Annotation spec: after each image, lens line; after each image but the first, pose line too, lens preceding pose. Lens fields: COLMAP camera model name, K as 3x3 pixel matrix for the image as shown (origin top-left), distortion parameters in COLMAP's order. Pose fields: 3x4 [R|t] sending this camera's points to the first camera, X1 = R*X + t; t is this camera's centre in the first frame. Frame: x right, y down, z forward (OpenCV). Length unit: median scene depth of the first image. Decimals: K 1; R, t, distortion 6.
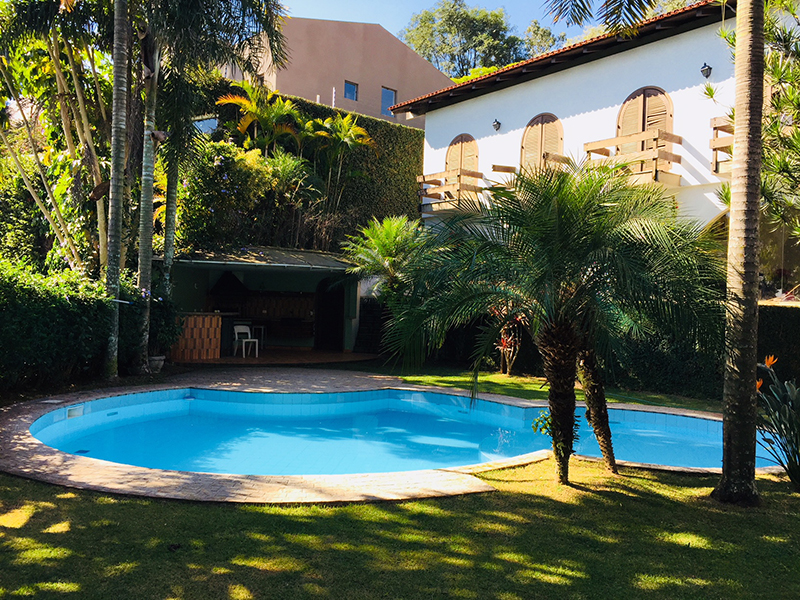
lens RADIAL K [[683.1, 0, 402.9], [0, 683.1, 293.3], [0, 0, 1]] dist [0.067651, -0.083764]
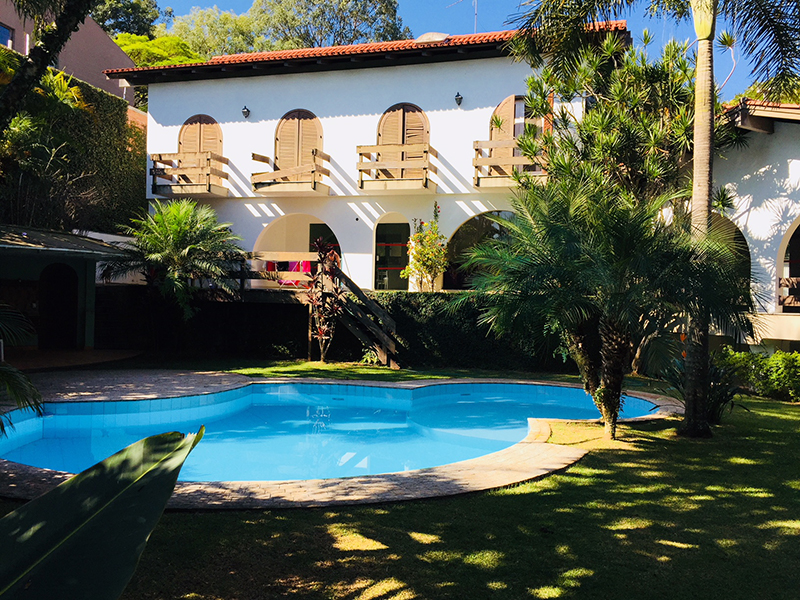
lens RADIAL K [[683.1, 0, 402.9], [0, 683.1, 293.3], [0, 0, 1]] dist [0.067651, -0.083764]
pose [[0.819554, -0.006718, 0.572962, -0.412660], [-0.006721, 0.999750, 0.021334, -0.010947], [-0.572962, -0.021335, 0.819304, 0.086512]]
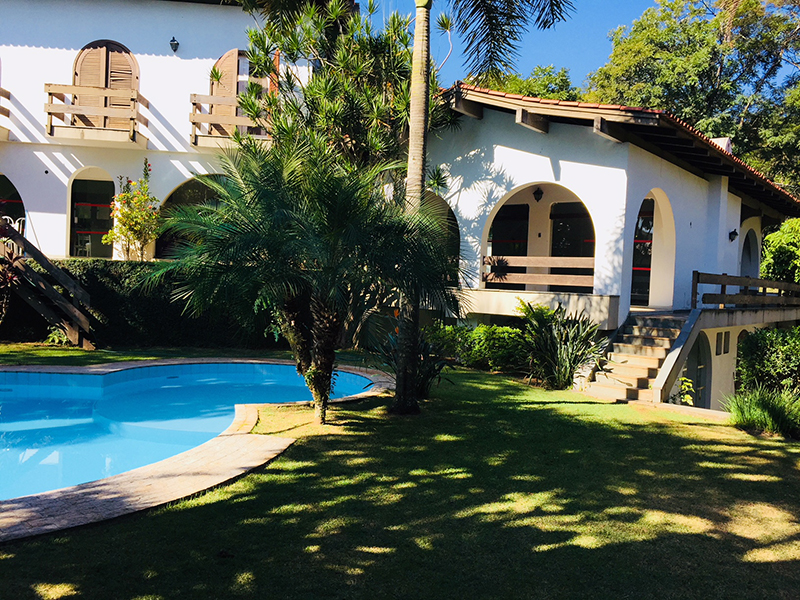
lens RADIAL K [[683.1, 0, 402.9], [0, 683.1, 293.3], [0, 0, 1]] dist [0.067651, -0.083764]
pose [[0.547732, -0.025164, 0.836275, -0.343176], [-0.036743, 0.997860, 0.054092, -0.010481], [-0.835847, -0.060355, 0.545635, 0.120279]]
